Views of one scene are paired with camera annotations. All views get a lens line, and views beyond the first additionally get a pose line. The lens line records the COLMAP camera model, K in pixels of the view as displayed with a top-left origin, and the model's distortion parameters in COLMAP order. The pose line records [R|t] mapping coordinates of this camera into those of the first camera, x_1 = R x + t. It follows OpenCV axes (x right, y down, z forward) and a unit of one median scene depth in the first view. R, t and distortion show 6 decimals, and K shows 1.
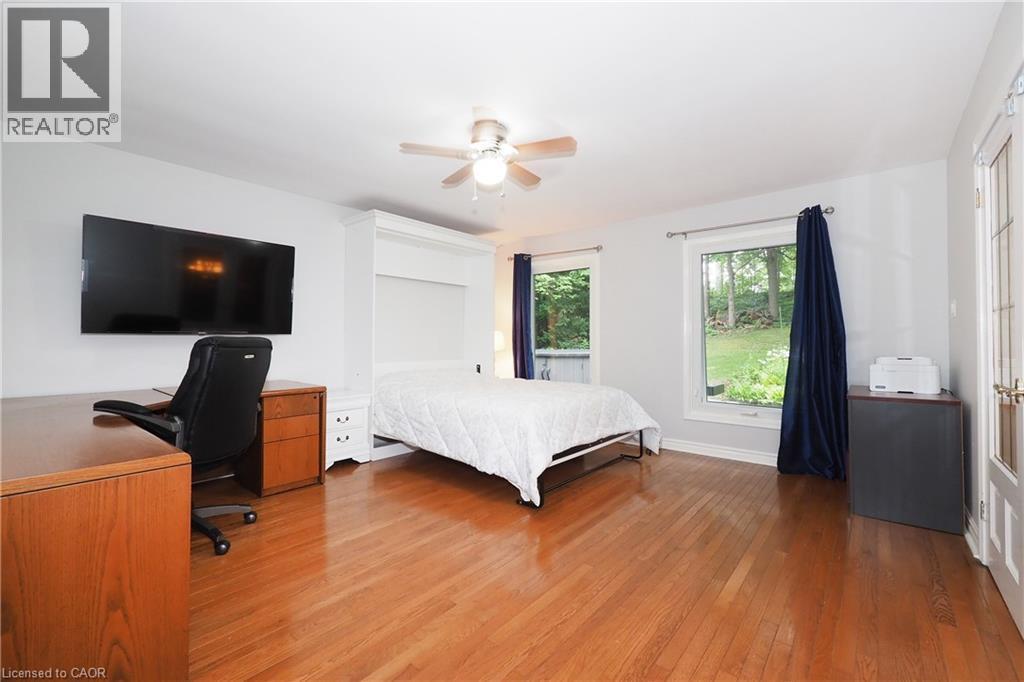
lens RADIAL K [[452.3, 0, 512.9], [0, 452.3, 338.6], [0, 0, 1]] dist [0.001347, 0.000287]
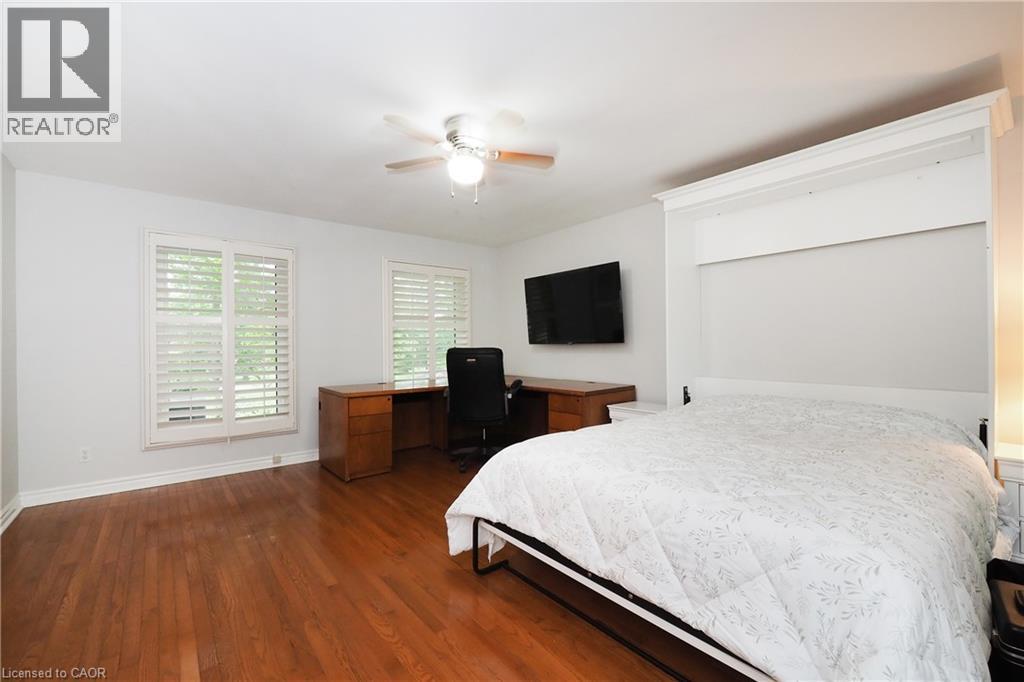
lens RADIAL K [[452.3, 0, 512.9], [0, 452.3, 338.6], [0, 0, 1]] dist [0.001347, 0.000287]
pose [[-0.232730, 0.004492, -0.972531, 0.892509], [0.025675, 0.999669, -0.001527, -0.029245], [0.972203, -0.025325, -0.232768, 1.385349]]
